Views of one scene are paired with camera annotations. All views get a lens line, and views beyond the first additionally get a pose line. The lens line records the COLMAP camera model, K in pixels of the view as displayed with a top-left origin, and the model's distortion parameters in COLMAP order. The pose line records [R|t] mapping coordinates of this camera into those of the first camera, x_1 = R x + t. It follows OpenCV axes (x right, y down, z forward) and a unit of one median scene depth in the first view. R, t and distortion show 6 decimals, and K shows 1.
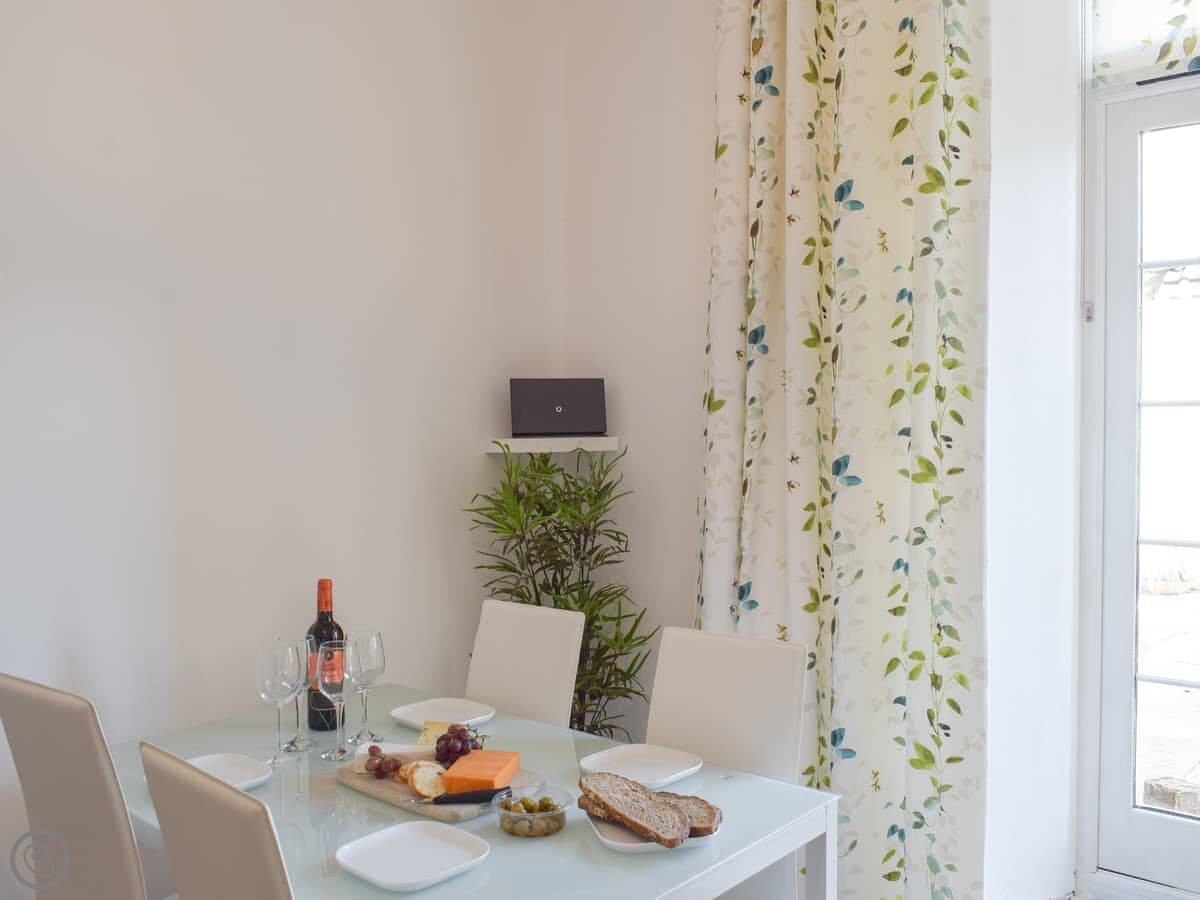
lens RADIAL K [[1063.1, 0, 599.5], [0, 1063.1, 410.9], [0, 0, 1]] dist [-0.031472, 0.009423]
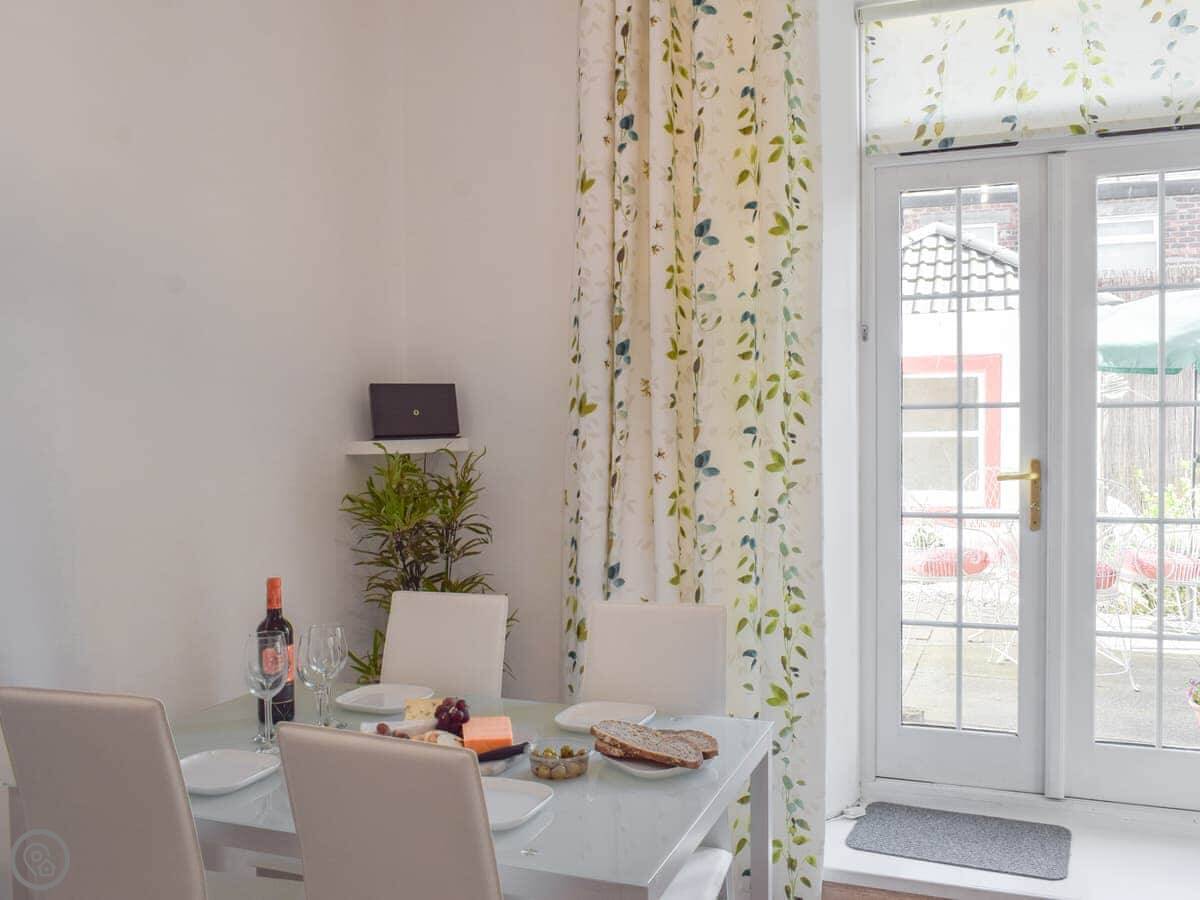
lens RADIAL K [[1063.1, 0, 599.5], [0, 1063.1, 410.9], [0, 0, 1]] dist [-0.031472, 0.009423]
pose [[0.937772, -0.003145, 0.347237, -0.284302], [0.003883, 0.999991, -0.001431, -0.001333], [-0.347229, 0.002690, 0.937776, -0.072745]]
